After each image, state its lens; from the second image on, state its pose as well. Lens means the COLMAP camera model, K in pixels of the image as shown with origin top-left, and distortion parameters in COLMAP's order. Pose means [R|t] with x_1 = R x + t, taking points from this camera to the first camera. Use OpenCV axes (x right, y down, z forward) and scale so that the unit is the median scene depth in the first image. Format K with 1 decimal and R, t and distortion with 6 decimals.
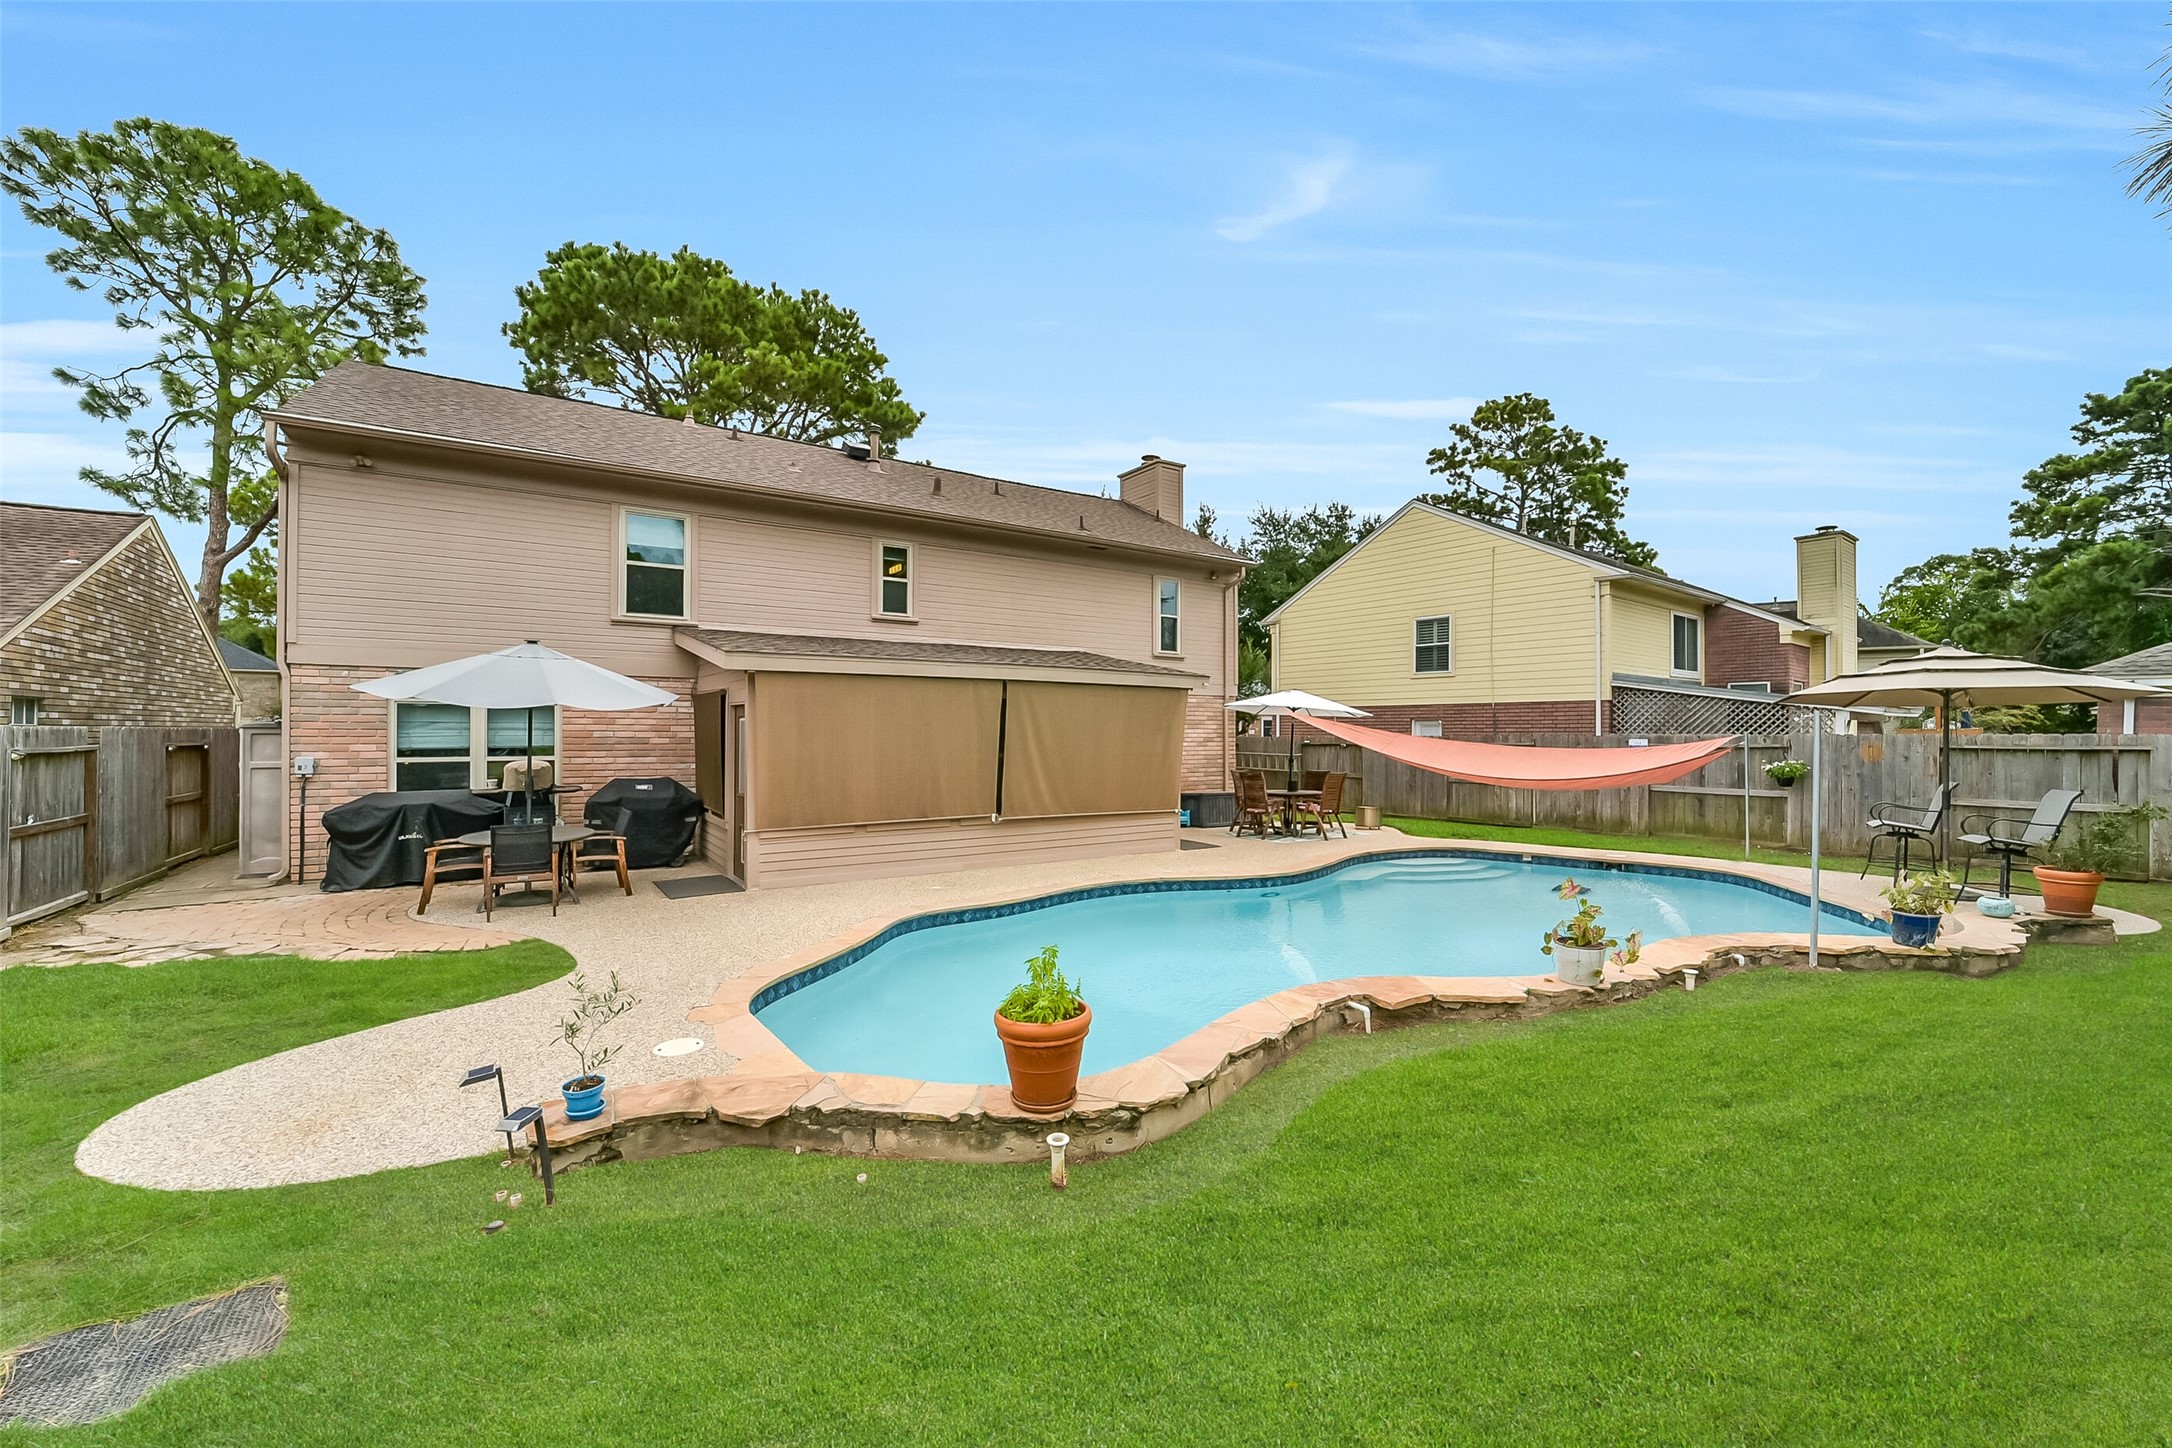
lens RADIAL K [[847.3, 0, 1254.0], [0, 847.3, 723.1], [0, 0, 1]] dist [-0.018355, 0.000190]
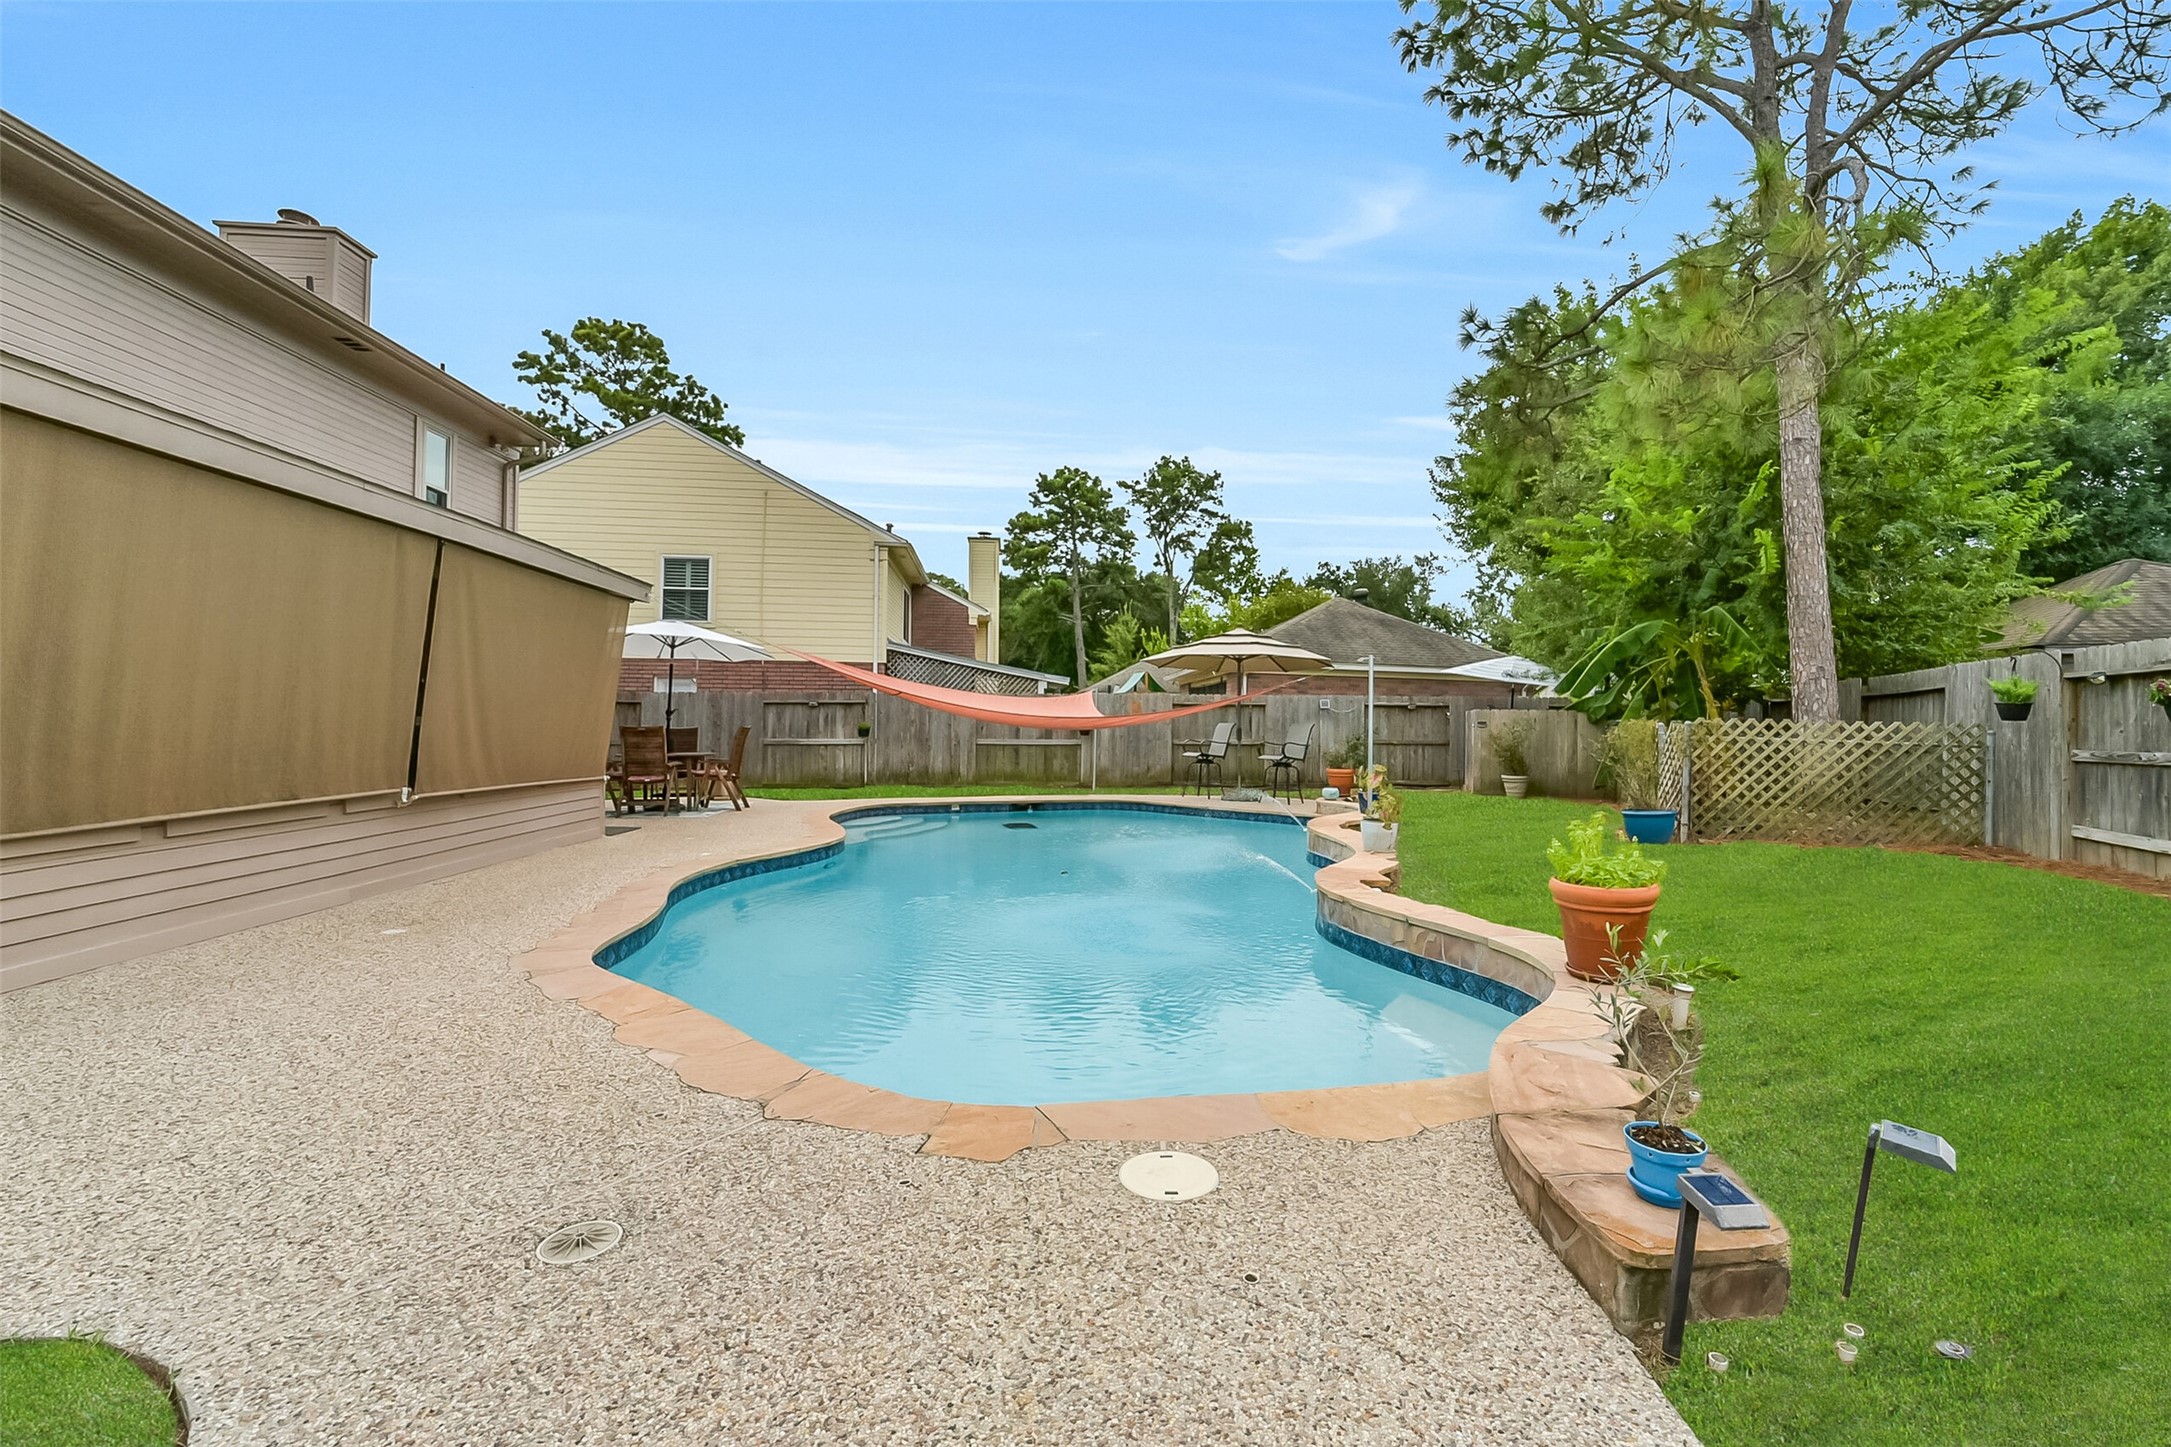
lens RADIAL K [[857.4, 0, 1094.7], [0, 857.4, 720.2], [0, 0, 1]] dist [-0.040974, 0.010438]
pose [[0.557280, 0.001239, 0.830324, -0.151566], [-0.009514, 0.999943, 0.004893, 0.017612], [-0.830270, -0.010626, 0.557260, 0.105794]]
